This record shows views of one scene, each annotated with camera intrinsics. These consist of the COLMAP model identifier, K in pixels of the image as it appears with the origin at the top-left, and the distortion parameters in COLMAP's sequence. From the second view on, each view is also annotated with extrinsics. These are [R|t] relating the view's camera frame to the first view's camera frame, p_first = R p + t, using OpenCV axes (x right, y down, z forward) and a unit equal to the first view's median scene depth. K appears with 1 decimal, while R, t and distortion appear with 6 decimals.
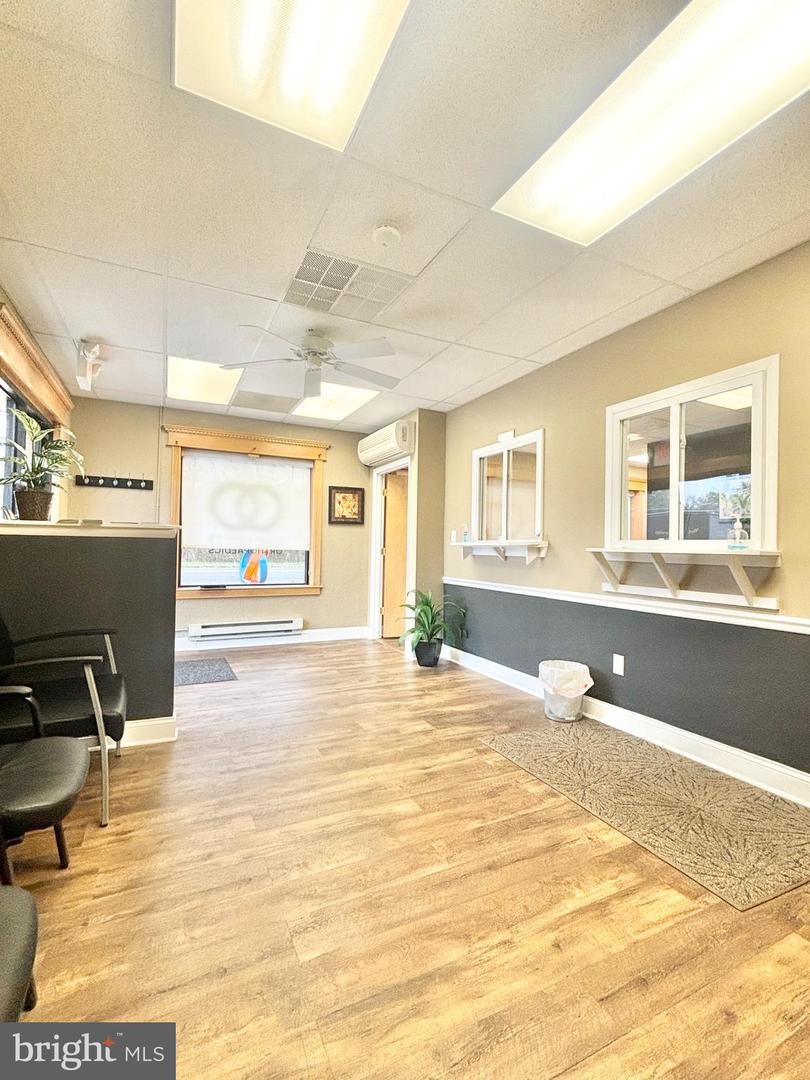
lens RADIAL K [[491.1, 0, 410.7], [0, 491.1, 539.1], [0, 0, 1]] dist [0.004487, 0.000889]
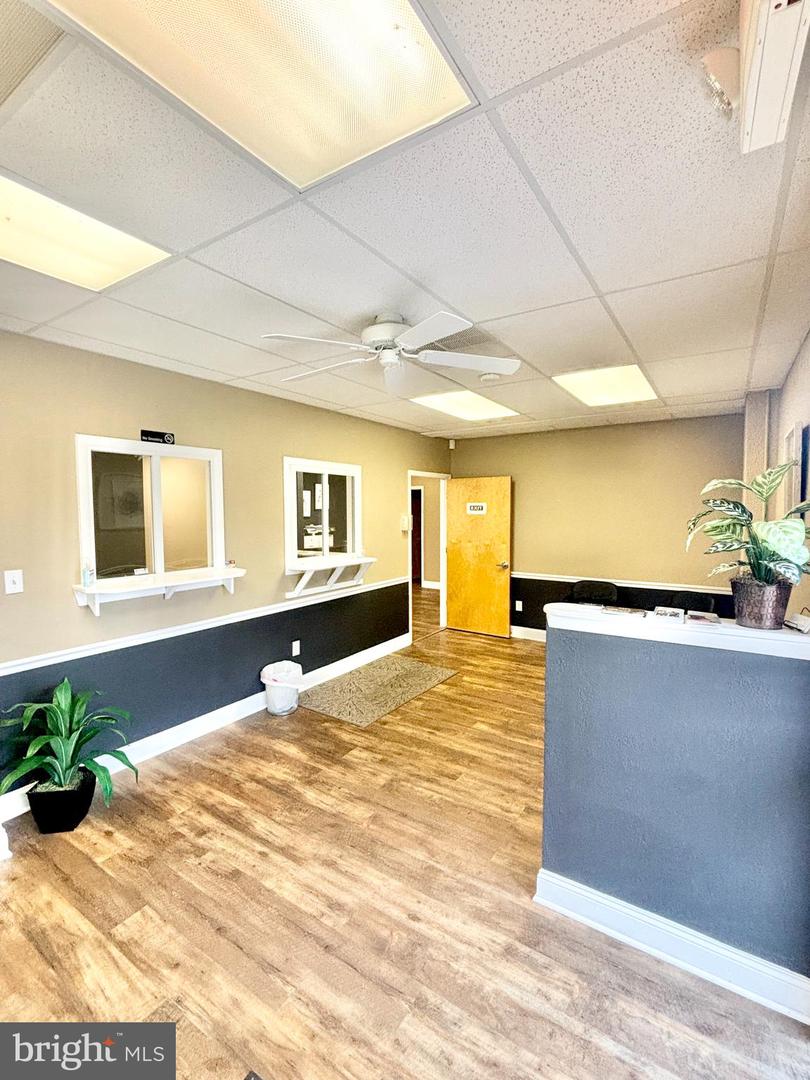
lens RADIAL K [[491.1, 0, 400.0], [0, 491.1, 537.4], [0, 0, 1]] dist [0.004487, 0.000889]
pose [[-0.500515, -0.065095, 0.863277, -0.942630], [-0.023185, 0.997819, 0.061798, -0.156692], [-0.865417, 0.010916, -0.500933, 1.506468]]
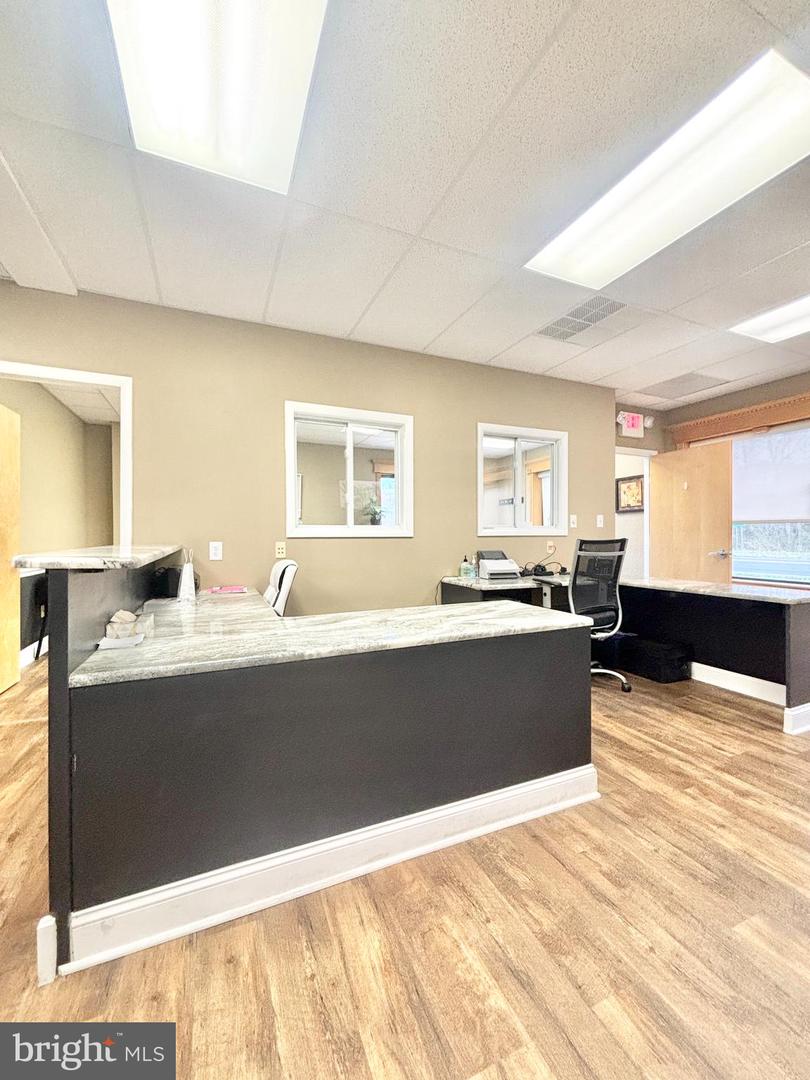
lens RADIAL K [[433.2, 0, 404.7], [0, 433.2, 541.2], [0, 0, 1]] dist [-0.000033, 0.000132]
pose [[-0.049241, -0.007273, -0.998760, 1.620409], [0.021503, 0.999734, -0.008340, 0.055949], [0.998555, -0.021887, -0.049072, 1.146461]]
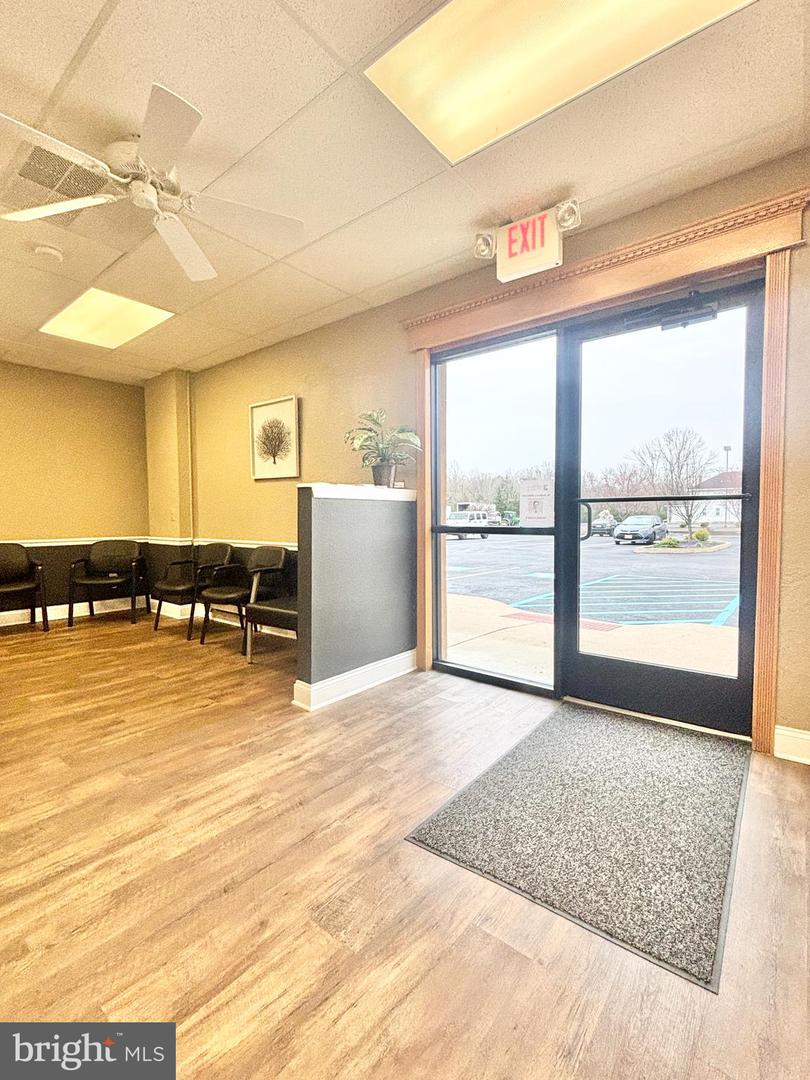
lens RADIAL K [[491.1, 0, 403.0], [0, 491.1, 539.0], [0, 0, 1]] dist [0.004487, 0.000889]
pose [[-0.912464, 0.003527, -0.409142, -0.263756], [-0.005242, 0.999780, 0.020309, 0.055654], [0.409124, 0.020676, -0.912245, 1.883482]]
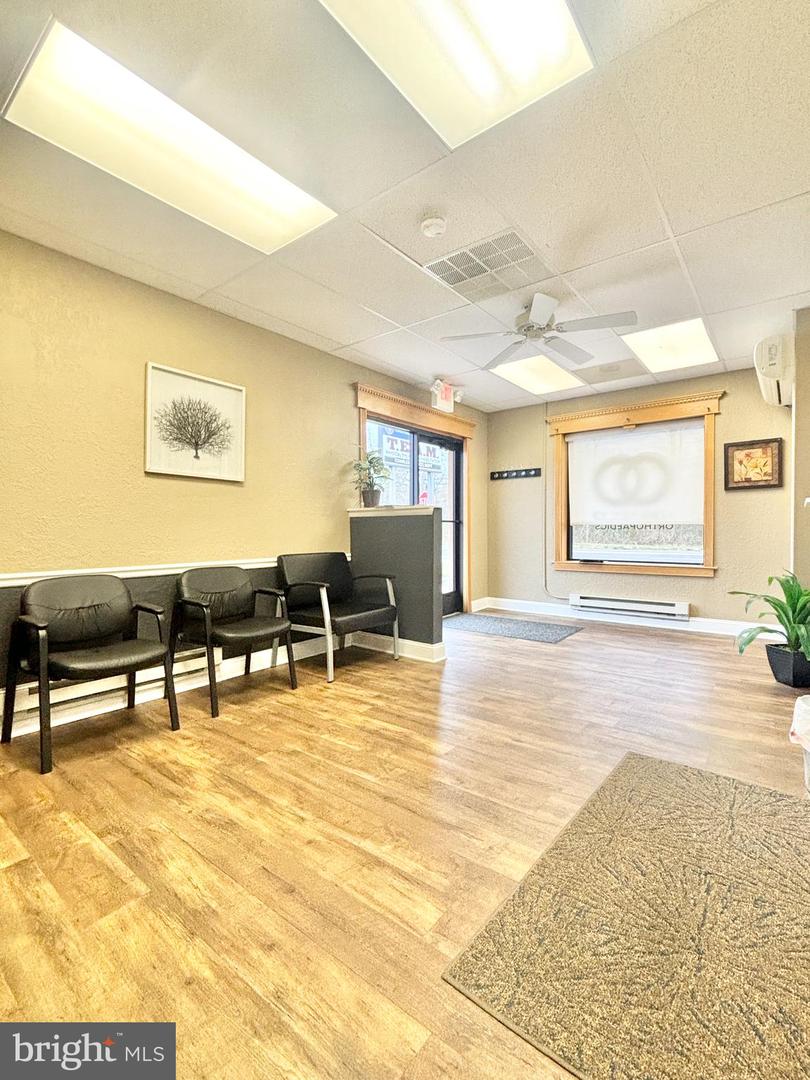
lens RADIAL K [[491.1, 0, 398.7], [0, 491.1, 537.8], [0, 0, 1]] dist [0.004487, 0.000889]
pose [[0.423182, -0.004279, -0.906035, 0.676395], [0.029990, 0.999507, 0.009287, 0.045551], [0.905548, -0.031102, 0.423102, 0.334895]]
